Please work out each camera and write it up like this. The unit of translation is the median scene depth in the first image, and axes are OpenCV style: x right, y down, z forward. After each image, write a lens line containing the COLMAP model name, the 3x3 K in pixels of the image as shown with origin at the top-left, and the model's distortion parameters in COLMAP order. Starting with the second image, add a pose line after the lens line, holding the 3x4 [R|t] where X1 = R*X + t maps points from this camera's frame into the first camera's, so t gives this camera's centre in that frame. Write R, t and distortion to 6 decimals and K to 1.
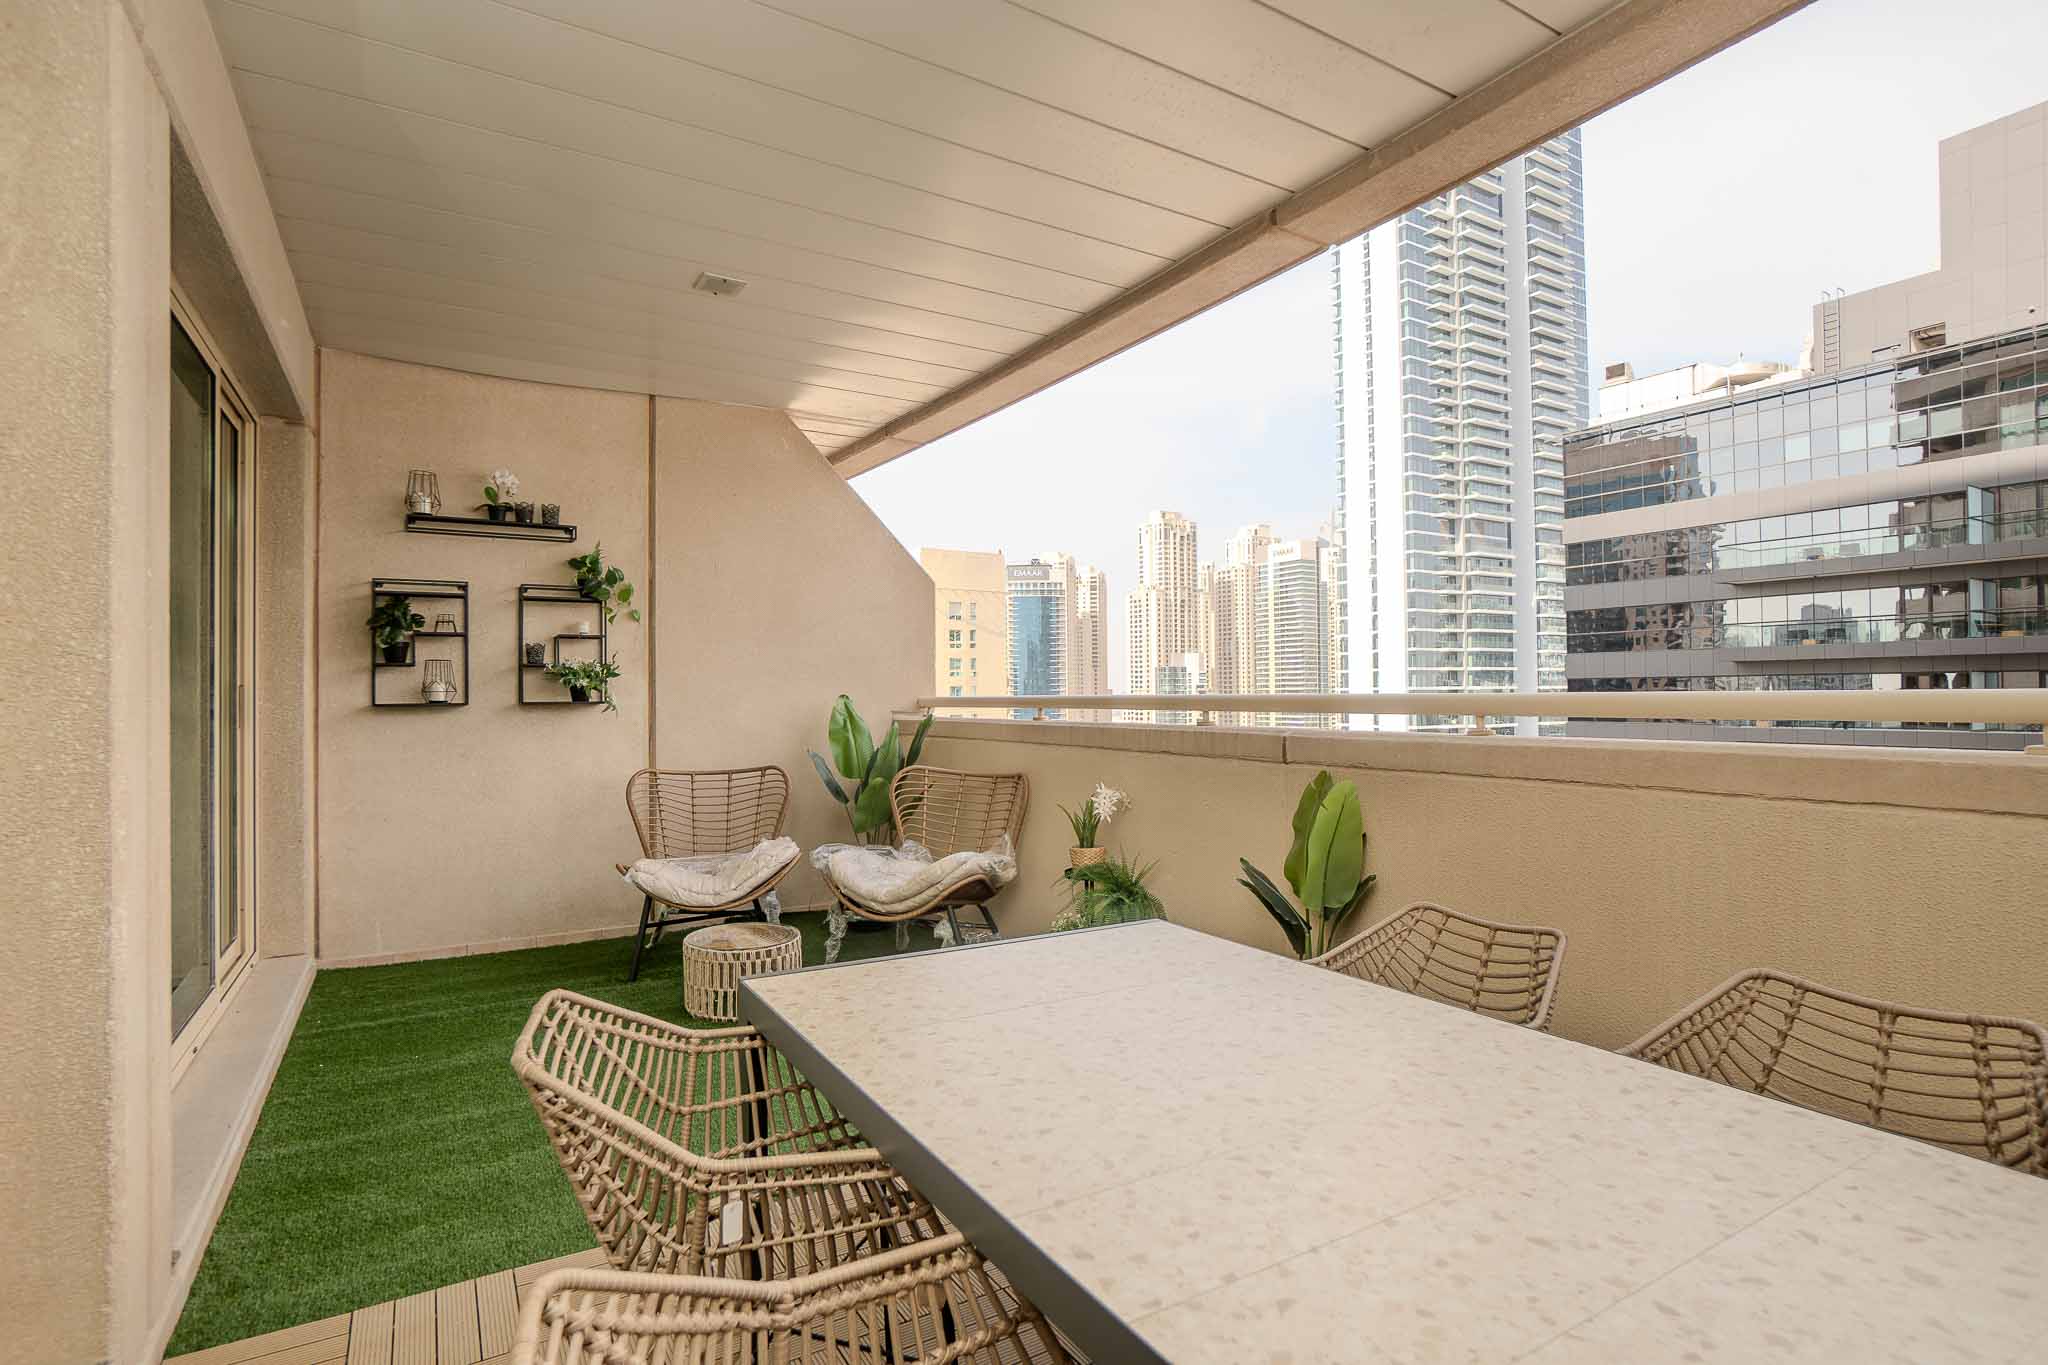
lens RADIAL K [[1005.0, 0, 1011.5], [0, 1005.0, 686.2], [0, 0, 1]] dist [-0.036376, 0.005857]
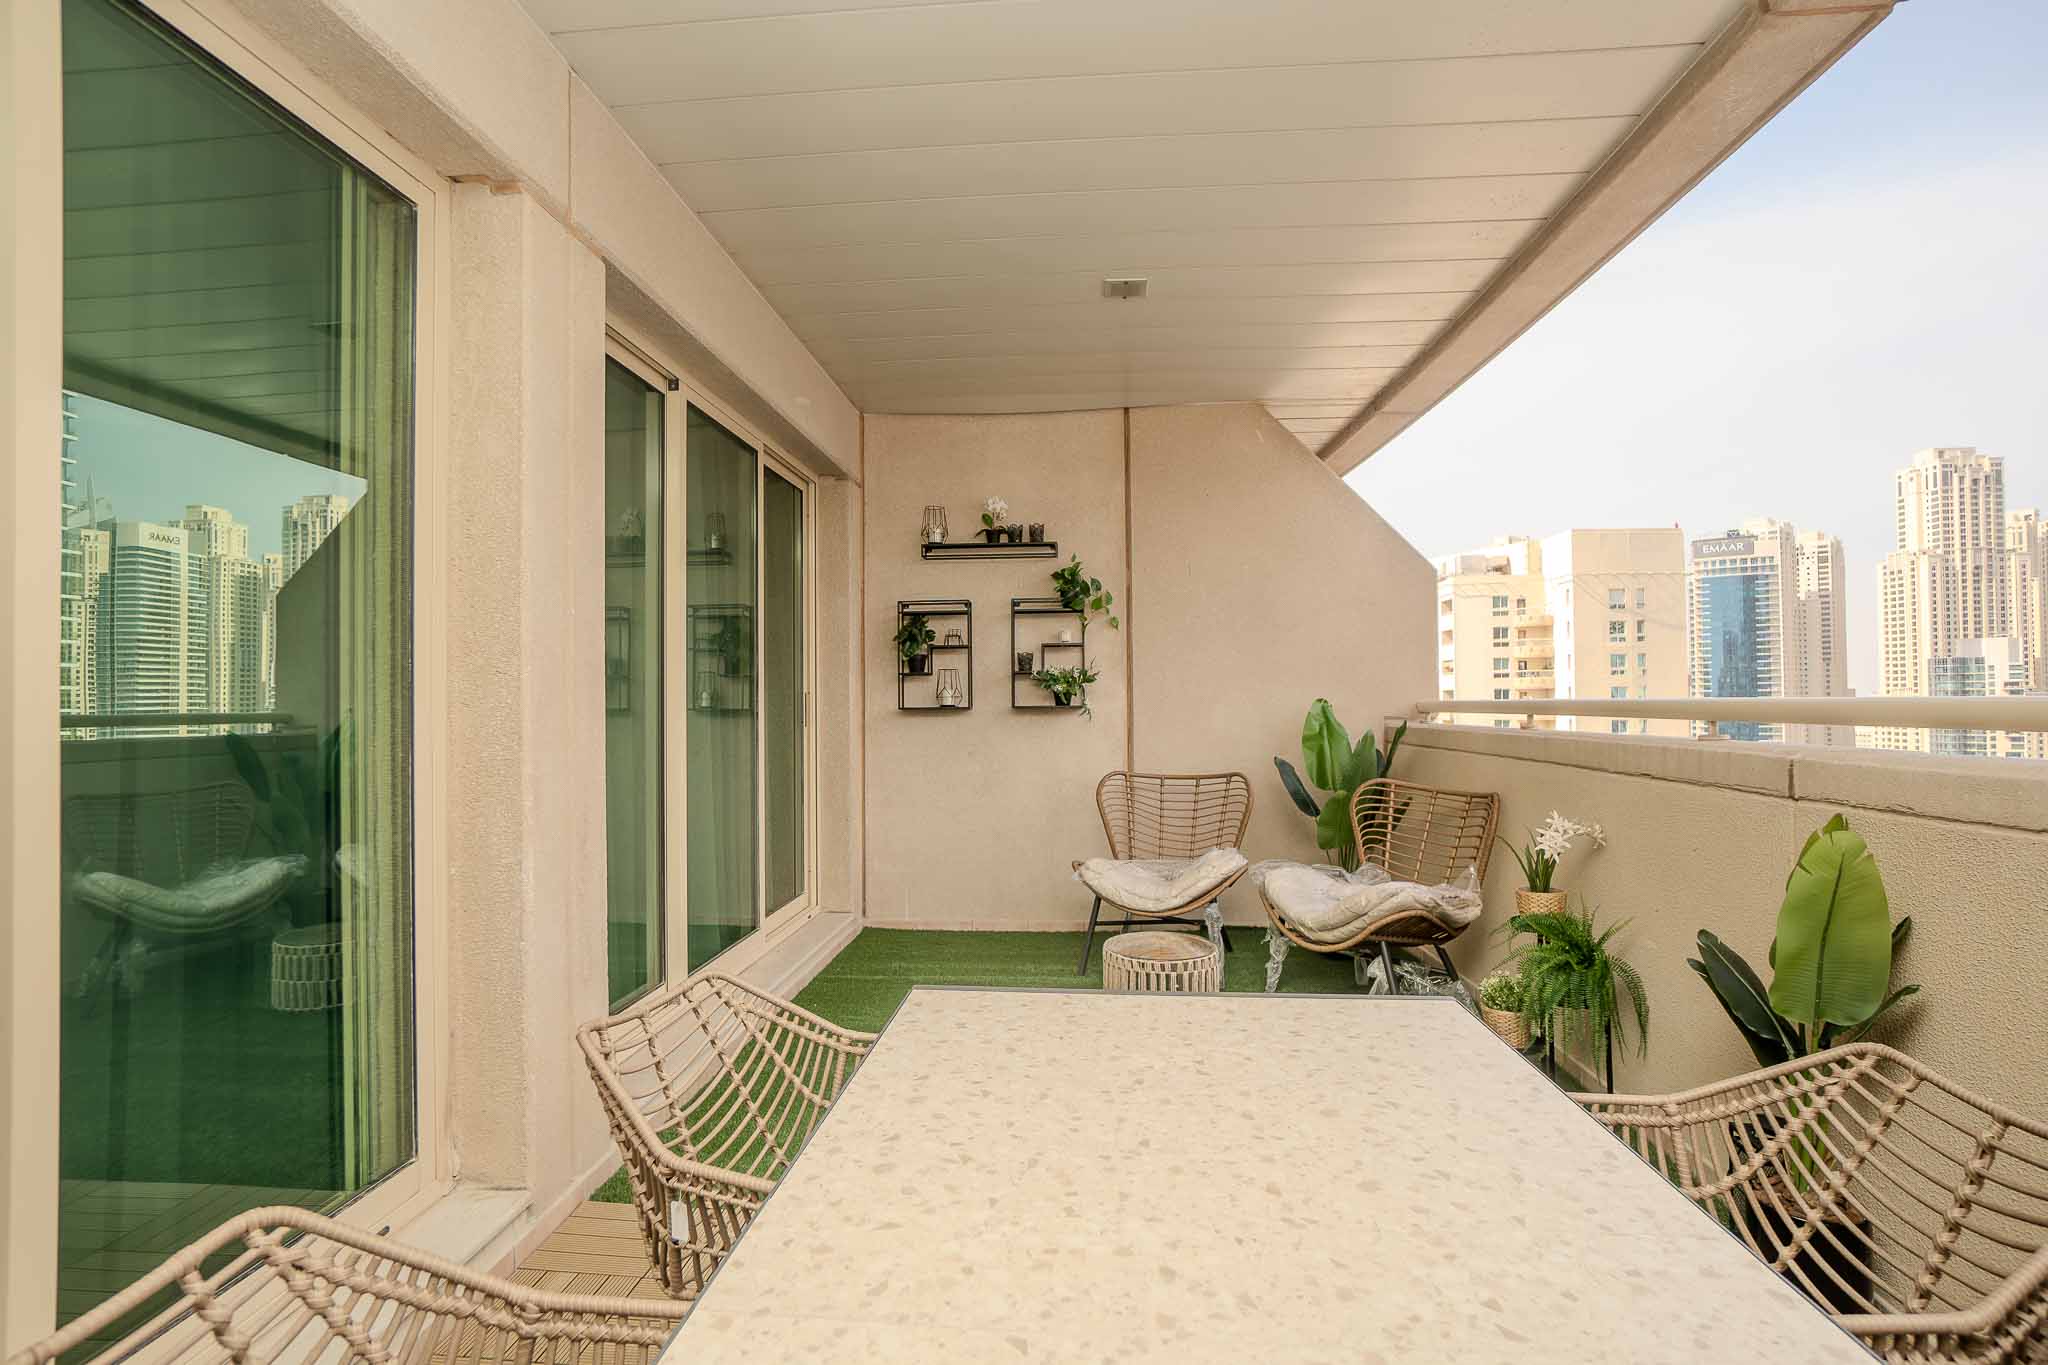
lens RADIAL K [[1005.0, 0, 1016.4], [0, 1005.0, 686.5], [0, 0, 1]] dist [-0.036376, 0.005857]
pose [[0.811850, -0.009537, -0.583788, 0.158136], [0.008079, 0.999954, -0.005101, -0.000034], [0.583810, -0.000575, 0.811890, 0.100794]]
